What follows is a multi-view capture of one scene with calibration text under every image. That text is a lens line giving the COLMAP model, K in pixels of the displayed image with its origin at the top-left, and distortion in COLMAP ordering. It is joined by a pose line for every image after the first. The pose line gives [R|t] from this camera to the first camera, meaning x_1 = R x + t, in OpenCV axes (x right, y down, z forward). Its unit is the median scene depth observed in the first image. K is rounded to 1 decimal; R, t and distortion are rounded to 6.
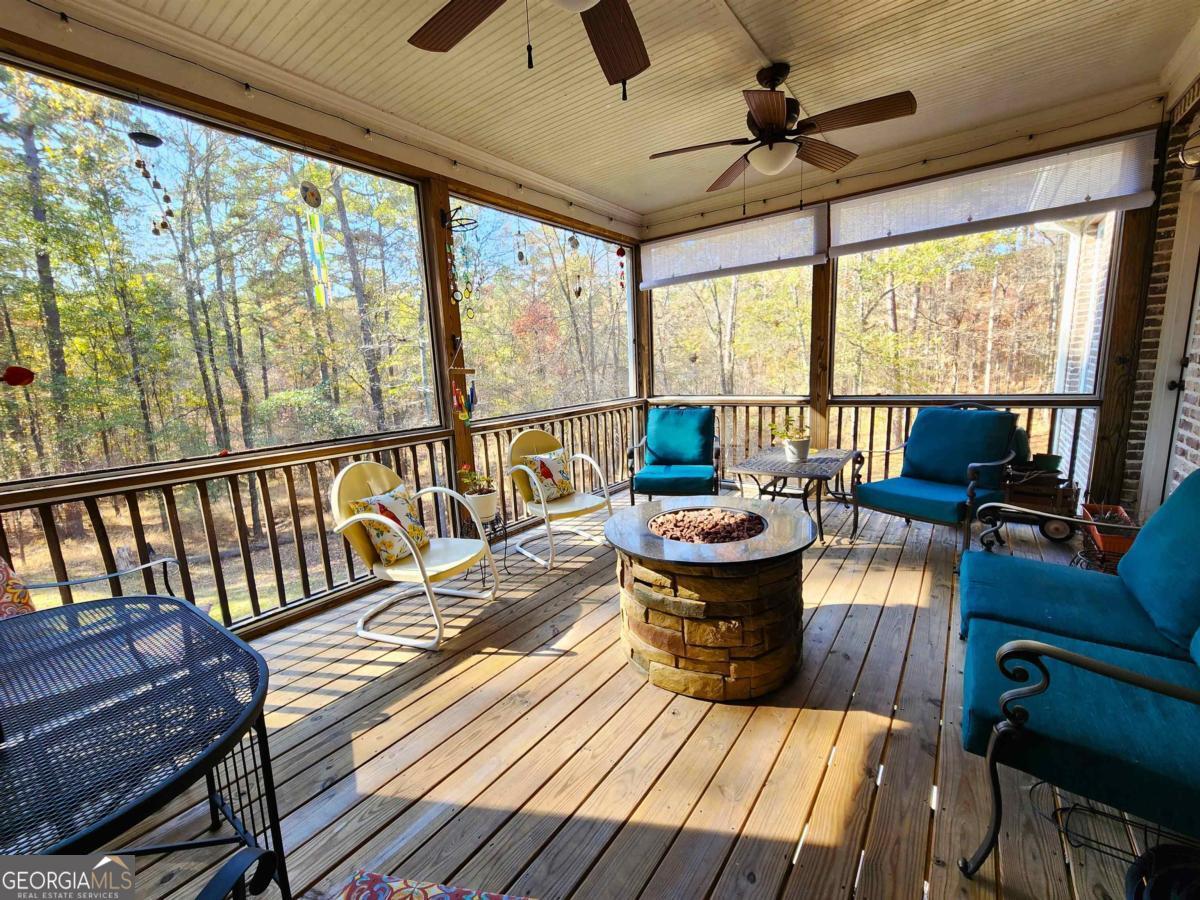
lens RADIAL K [[491.4, 0, 600.4], [0, 491.4, 451.9], [0, 0, 1]] dist [-0.002240, 0.000034]
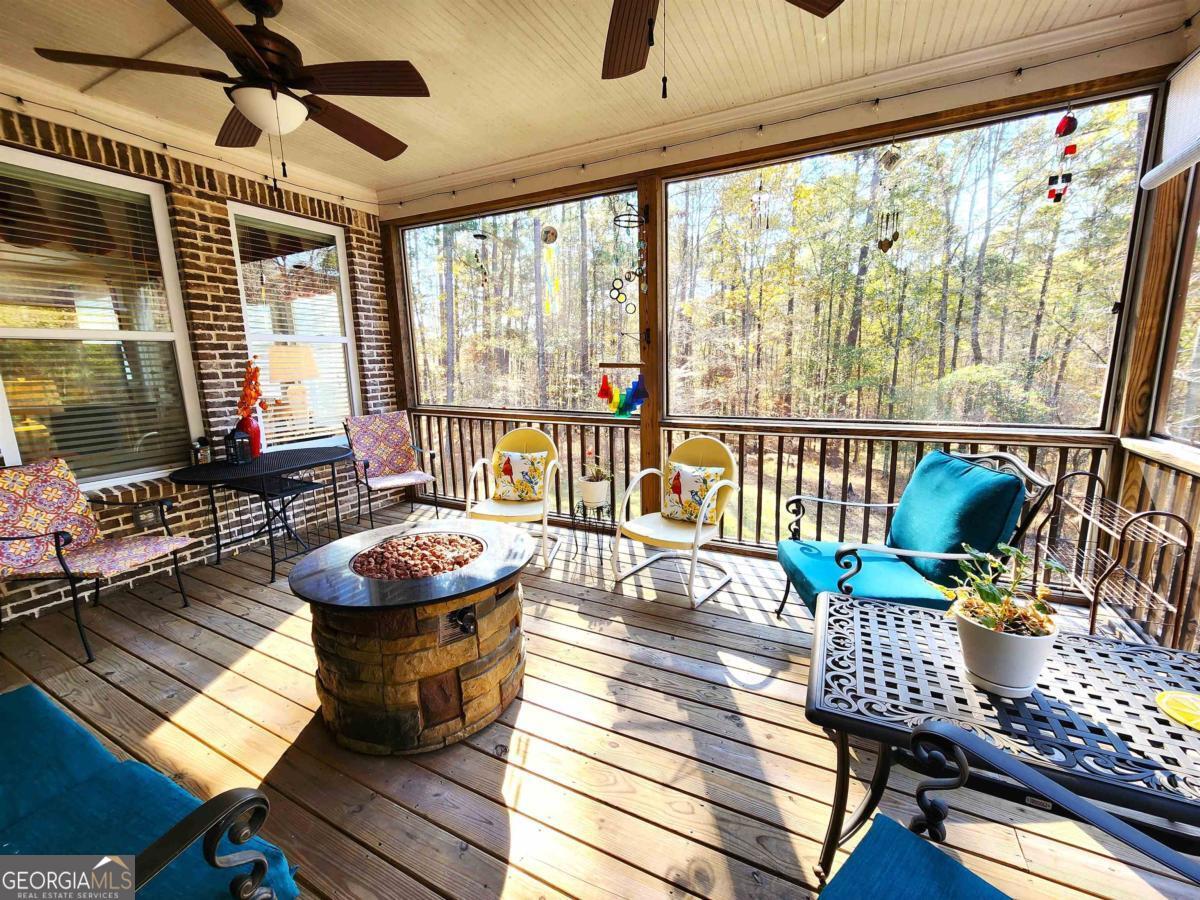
lens RADIAL K [[491.4, 0, 598.6], [0, 491.4, 448.8], [0, 0, 1]] dist [-0.002240, 0.000034]
pose [[0.171886, 0.220388, -0.960148, 0.778852], [-0.158421, 0.968152, 0.193865, -0.191993], [0.972295, 0.118785, 0.201326, 0.784829]]
